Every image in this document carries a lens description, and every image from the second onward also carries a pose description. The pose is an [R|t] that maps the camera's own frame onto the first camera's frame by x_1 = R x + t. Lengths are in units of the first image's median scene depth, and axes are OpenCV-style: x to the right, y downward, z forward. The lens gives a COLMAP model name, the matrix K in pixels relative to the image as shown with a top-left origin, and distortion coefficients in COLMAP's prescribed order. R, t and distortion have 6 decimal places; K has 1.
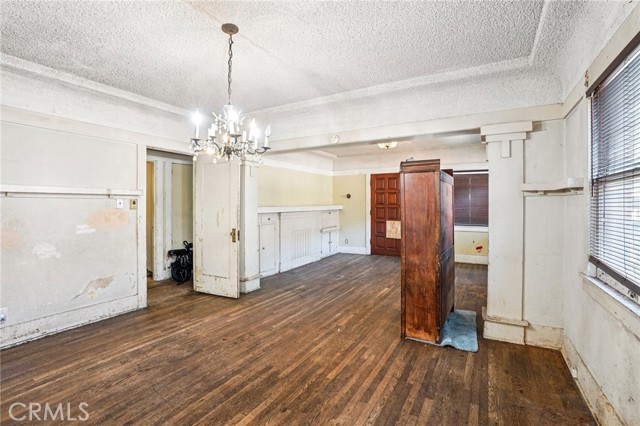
lens RADIAL K [[298.8, 0, 320.4], [0, 298.8, 207.5], [0, 0, 1]] dist [-0.071137, 0.030138]
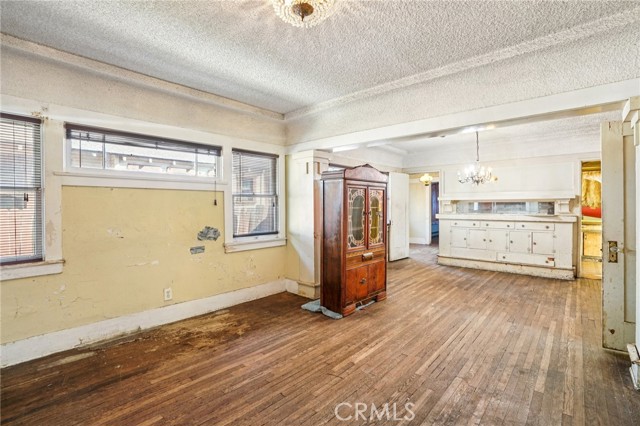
lens RADIAL K [[298.8, 0, 320.4], [0, 298.8, 207.5], [0, 0, 1]] dist [-0.071137, 0.030138]
pose [[-0.977005, 0.002702, 0.213200, 0.233774], [0.005510, 0.999906, 0.012579, -0.015382], [-0.213146, 0.013464, -0.976927, 2.072925]]
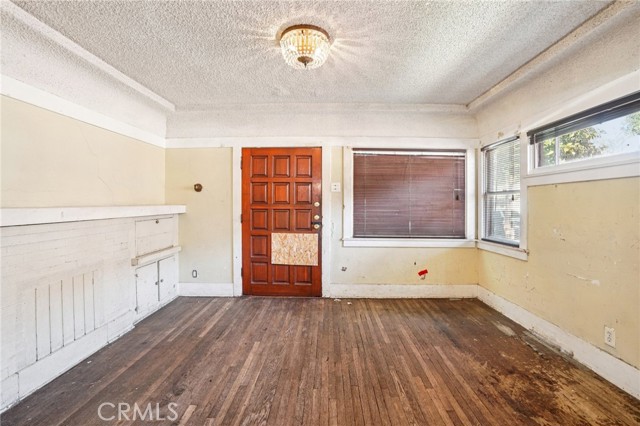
lens RADIAL K [[298.8, 0, 320.4], [0, 298.8, 207.5], [0, 0, 1]] dist [-0.071137, 0.030138]
pose [[0.878016, -0.002773, 0.478623, 0.079357], [0.003745, 0.999992, -0.001076, -0.004473], [-0.478617, 0.002737, 0.878020, 1.016817]]
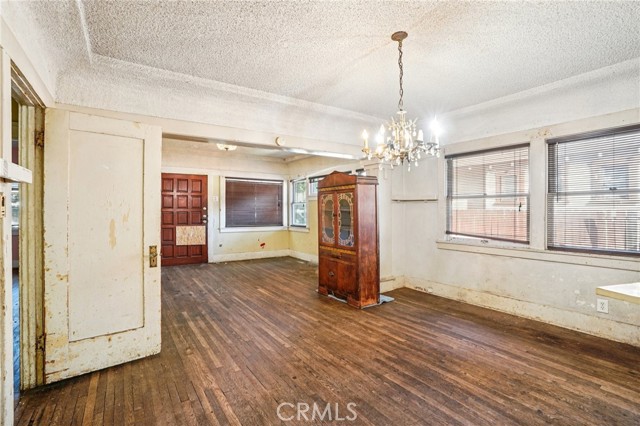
lens RADIAL K [[298.8, 0, 320.4], [0, 298.8, 207.5], [0, 0, 1]] dist [-0.071137, 0.030138]
pose [[0.437503, 0.003084, 0.899211, -0.826136], [0.010384, 0.999910, -0.008482, -0.000233], [-0.899157, 0.013049, 0.437432, 0.481175]]
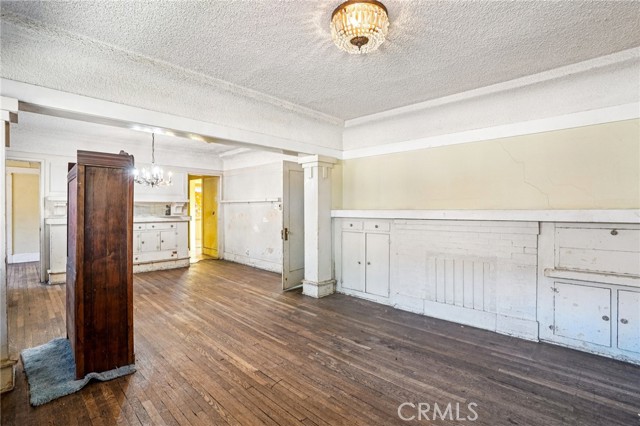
lens RADIAL K [[298.8, 0, 320.4], [0, 298.8, 207.5], [0, 0, 1]] dist [-0.071137, 0.030138]
pose [[-0.240759, -0.000949, -0.970584, 0.933969], [-0.009376, 0.999955, 0.001348, -0.012893], [0.970540, 0.009425, -0.240757, 1.671376]]
